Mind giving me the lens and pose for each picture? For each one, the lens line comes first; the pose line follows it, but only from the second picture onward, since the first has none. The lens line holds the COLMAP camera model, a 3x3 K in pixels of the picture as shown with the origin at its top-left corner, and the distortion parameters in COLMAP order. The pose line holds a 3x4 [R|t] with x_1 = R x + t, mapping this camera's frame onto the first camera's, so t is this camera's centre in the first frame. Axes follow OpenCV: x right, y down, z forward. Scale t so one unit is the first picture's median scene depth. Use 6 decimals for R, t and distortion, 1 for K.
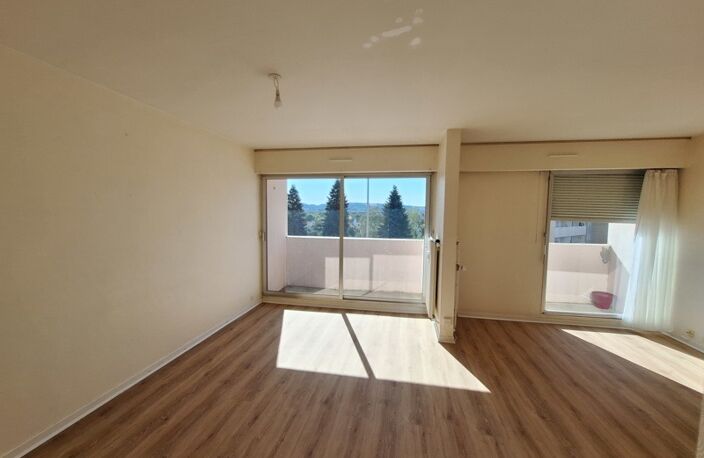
lens RADIAL K [[277.5, 0, 352.0], [0, 277.5, 229.0], [0, 0, 1]] dist [0.001254, -0.000072]
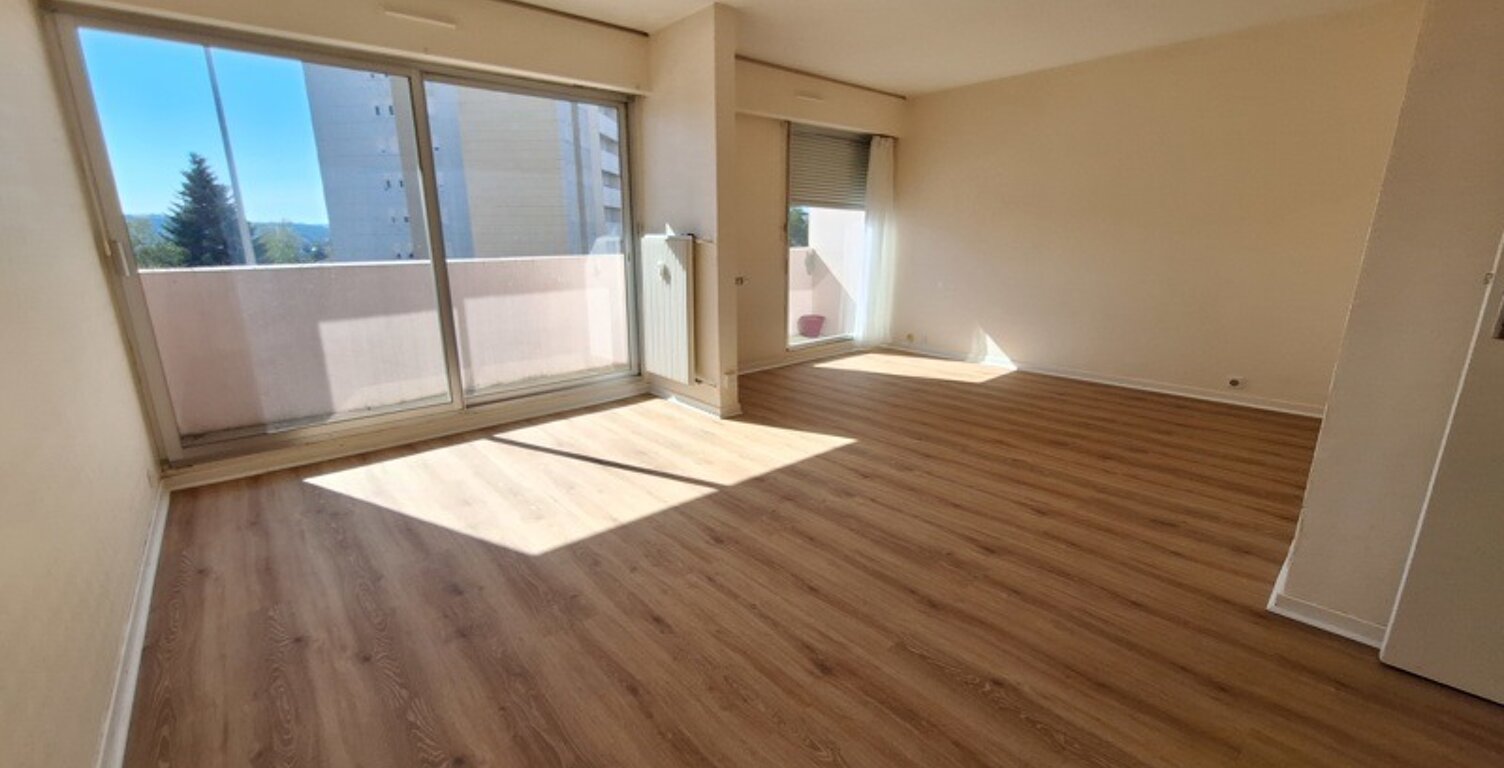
lens RADIAL K [[593.1, 0, 752.0], [0, 593.1, 384.0], [0, 0, 1]] dist [-0.001862, -0.000112]
pose [[0.621128, -0.207154, 0.755835, -0.580118], [0.064317, 0.974654, 0.214272, 0.092329], [-0.781065, -0.084477, 0.618709, 0.233145]]
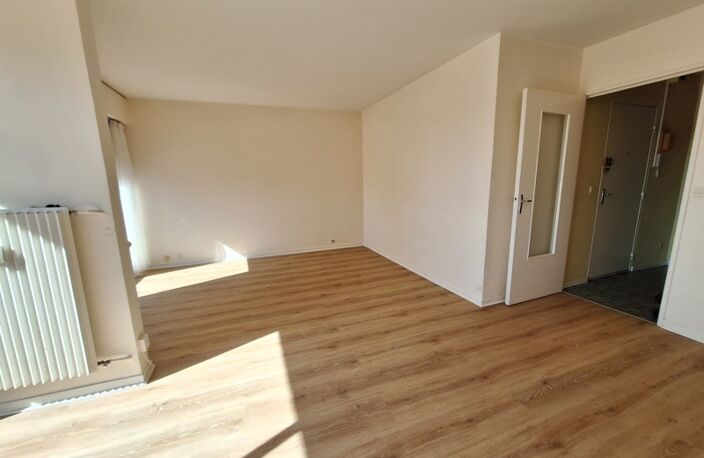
lens RADIAL K [[277.5, 0, 352.0], [0, 277.5, 229.0], [0, 0, 1]] dist [0.001254, -0.000072]
pose [[-0.507478, -0.155302, 0.847554, -0.339537], [0.068350, 0.973269, 0.219263, 0.016110], [-0.858950, 0.169202, -0.483298, 0.923672]]
